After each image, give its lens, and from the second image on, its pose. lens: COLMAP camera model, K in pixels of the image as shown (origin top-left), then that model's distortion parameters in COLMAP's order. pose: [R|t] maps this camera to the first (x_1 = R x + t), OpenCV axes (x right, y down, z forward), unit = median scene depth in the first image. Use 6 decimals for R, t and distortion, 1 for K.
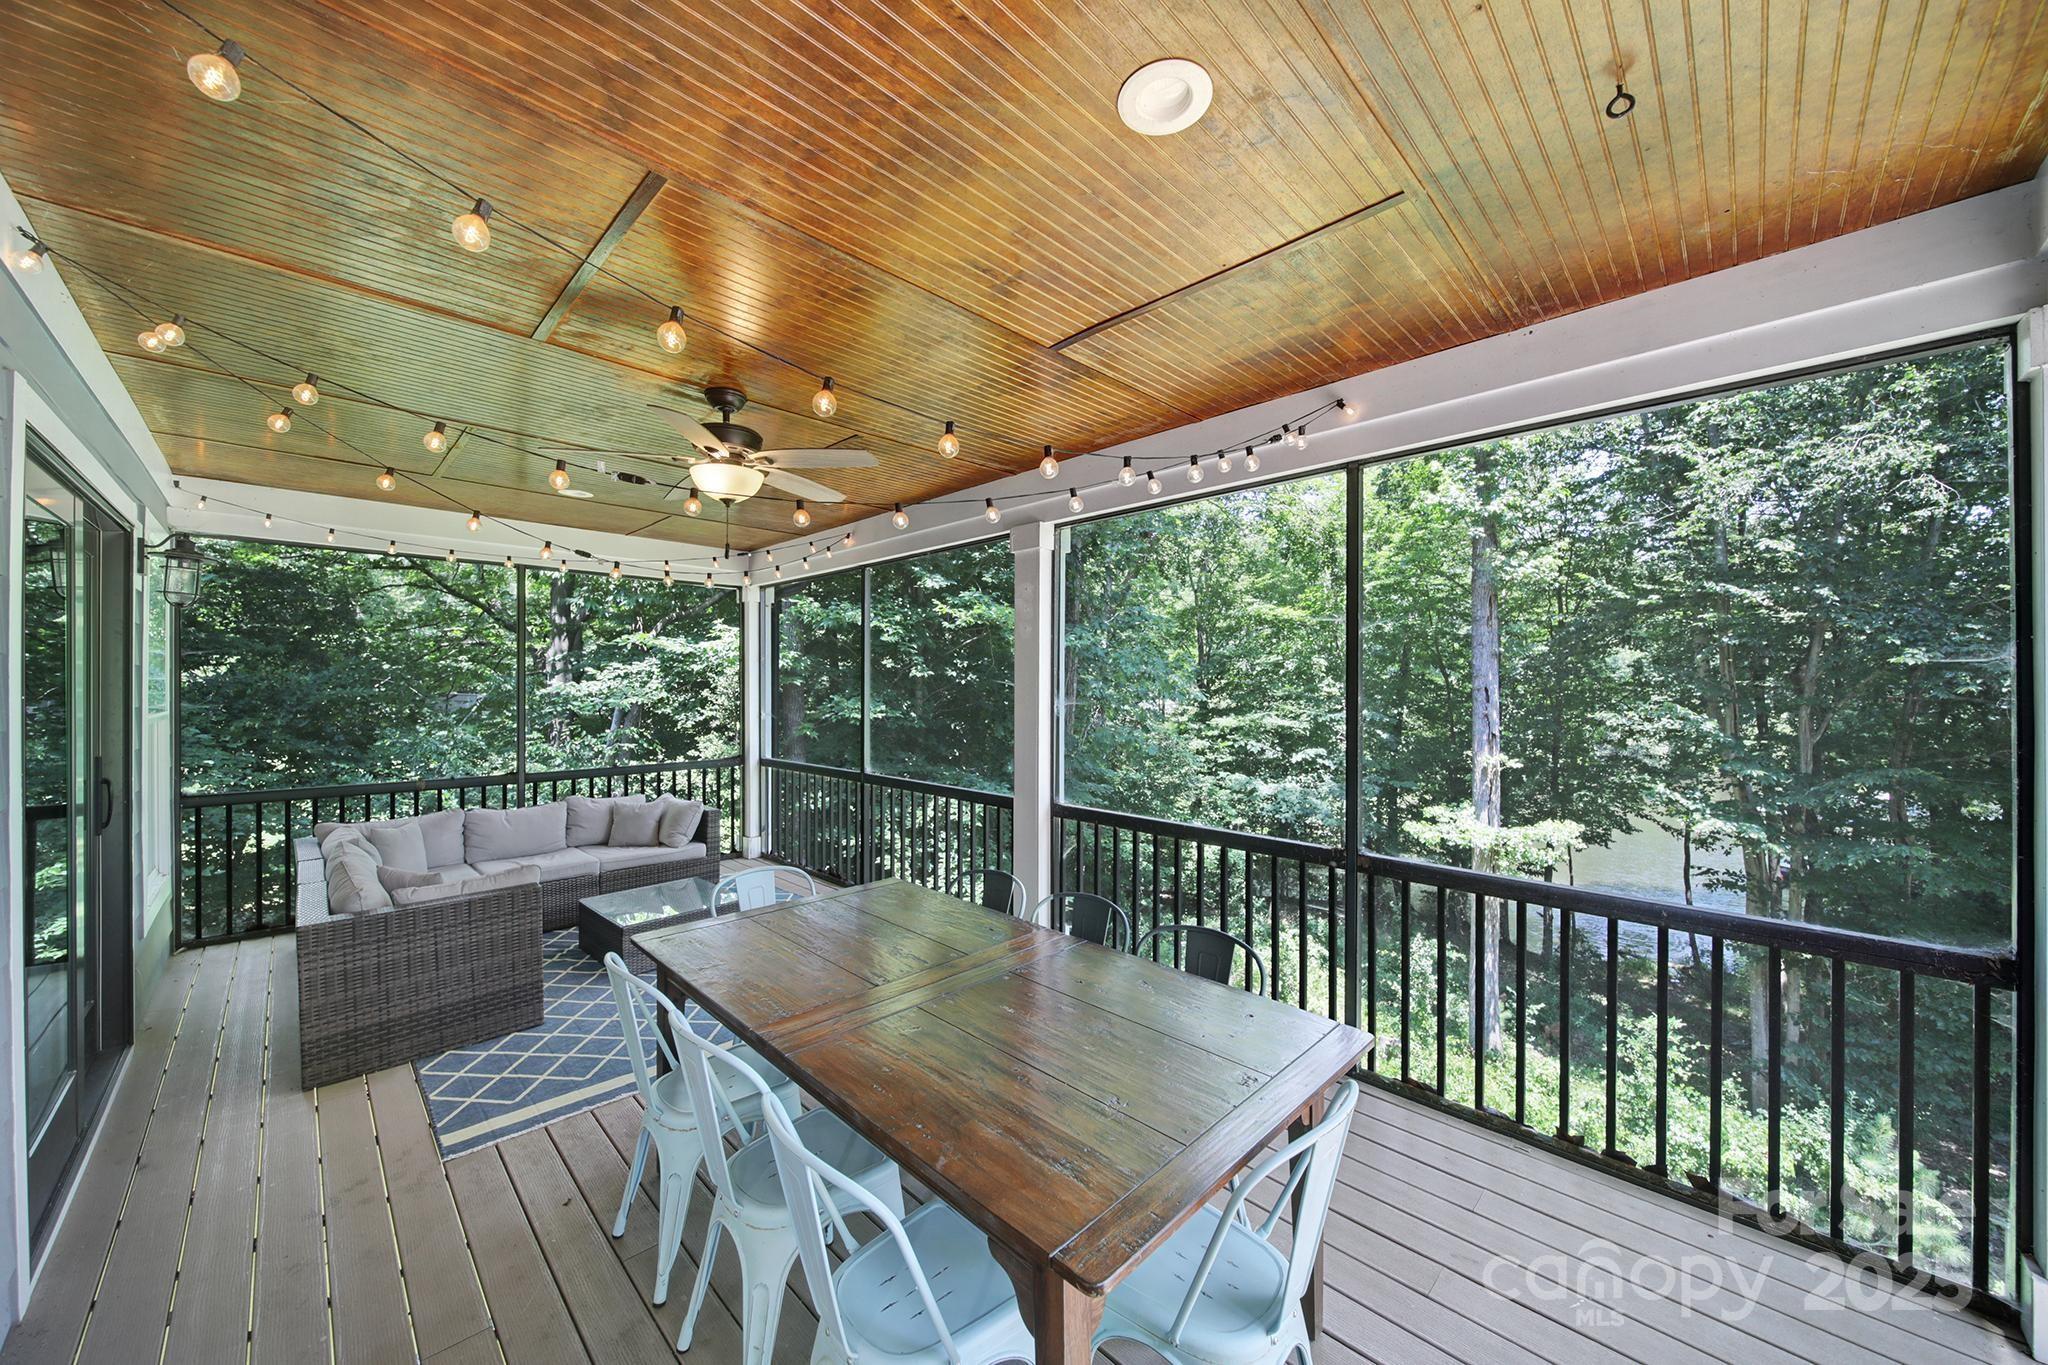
lens RADIAL K [[739.8, 0, 1024.0], [0, 739.8, 682.5], [0, 0, 1]] dist [-0.001695, -0.000140]
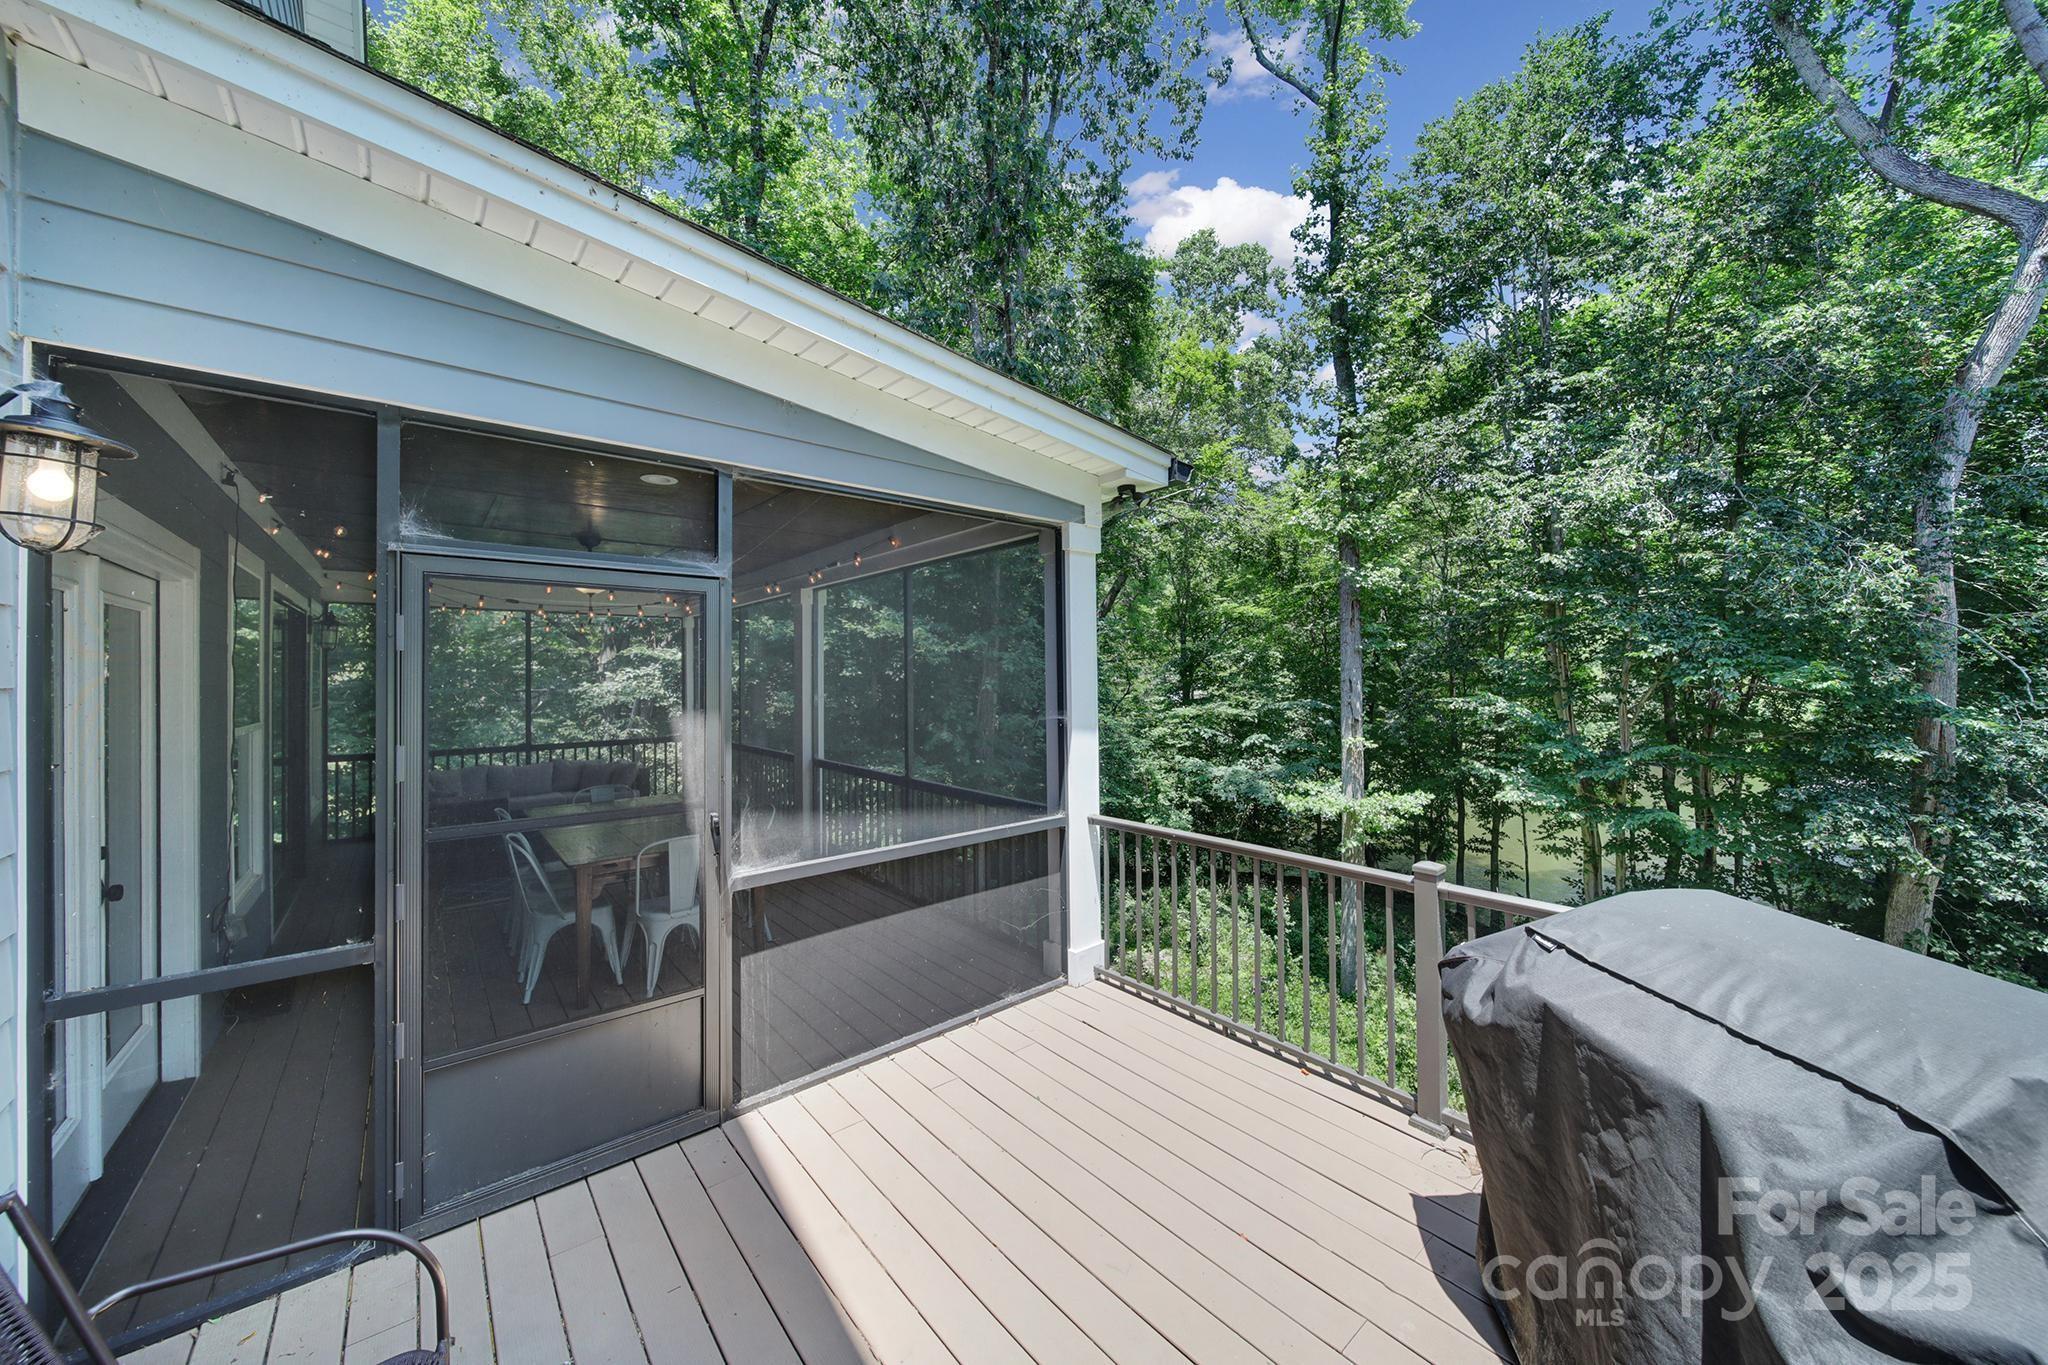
lens RADIAL K [[723.0, 0, 1015.5], [0, 723.0, 671.4], [0, 0, 1]] dist [-0.002992, -0.000515]
pose [[0.996216, -0.011020, -0.086216, 0.210139], [0.010605, 0.999930, -0.005266, -0.005550], [0.086268, 0.004332, 0.996263, -0.187716]]
